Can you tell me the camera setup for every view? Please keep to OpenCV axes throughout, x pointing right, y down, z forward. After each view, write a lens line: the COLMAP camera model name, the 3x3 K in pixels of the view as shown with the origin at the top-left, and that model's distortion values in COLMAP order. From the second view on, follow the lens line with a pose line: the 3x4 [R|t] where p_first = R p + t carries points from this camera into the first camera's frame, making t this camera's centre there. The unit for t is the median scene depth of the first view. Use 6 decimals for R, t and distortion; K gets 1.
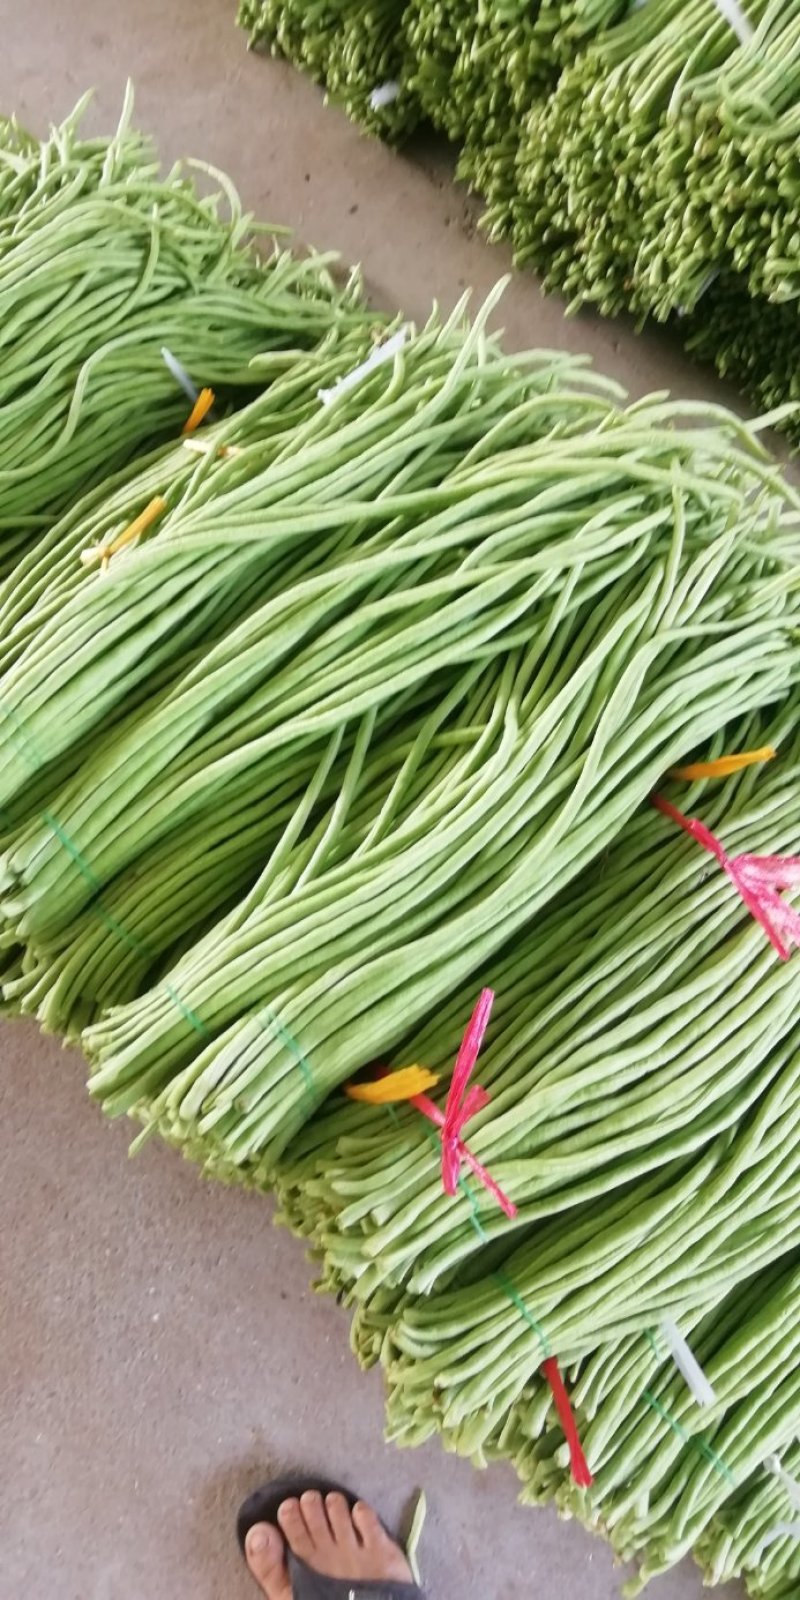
lens RADIAL K [[1119.9, 0, 400.0], [0, 1119.9, 800.0], [0, 0, 1]] dist [0.021970, -0.056452]
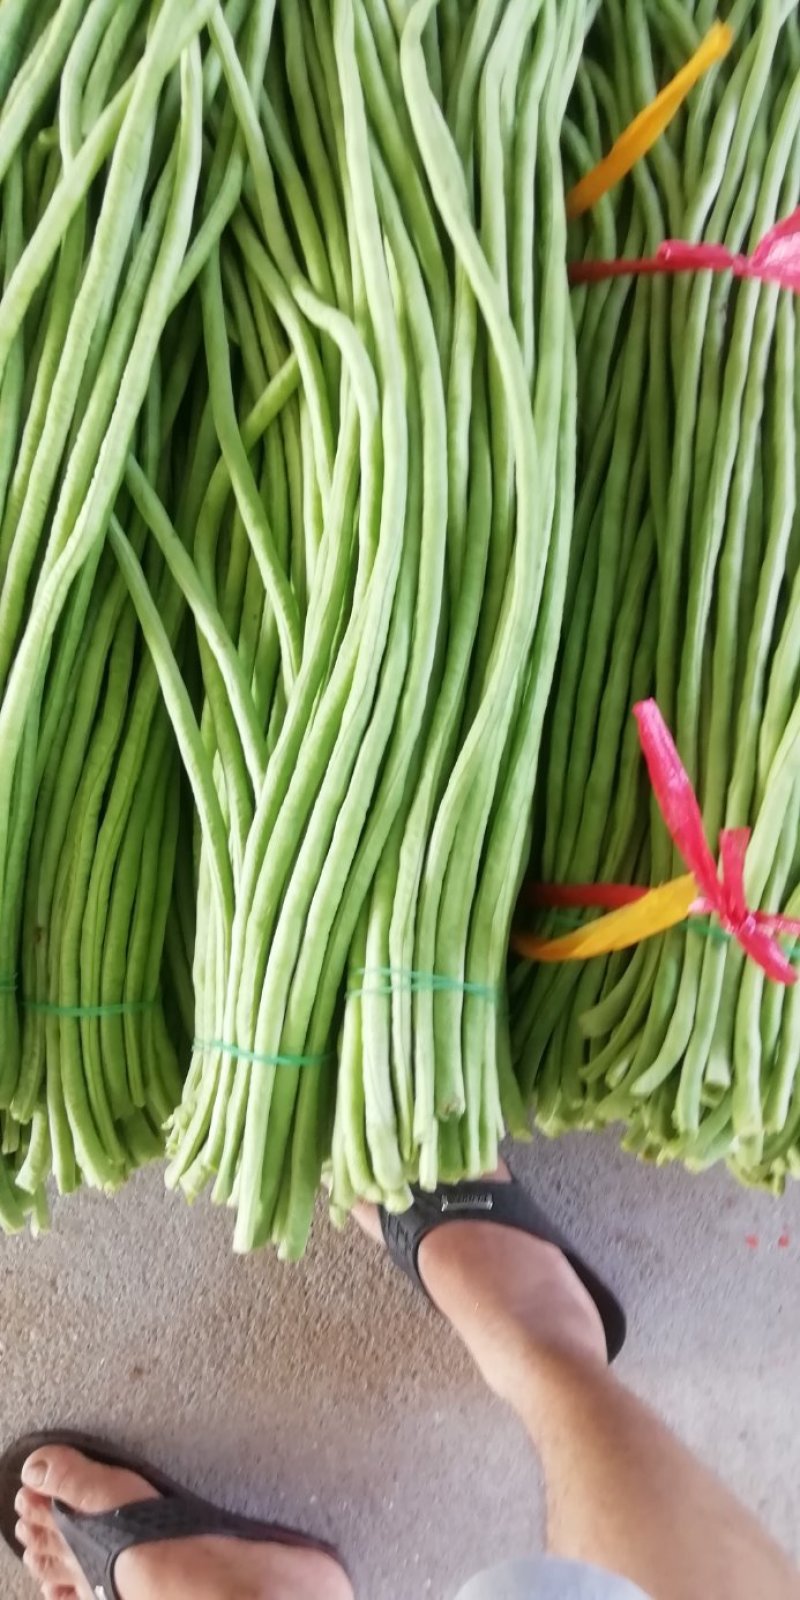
lens RADIAL K [[1041.6, 0, 400.0], [0, 1041.6, 800.0], [0, 0, 1]] dist [0.047816, -0.040017]
pose [[0.741823, -0.670587, -0.003420, -0.038644], [0.642942, 0.709772, 0.287836, -0.022980], [-0.190592, -0.215723, 0.957674, 0.421384]]
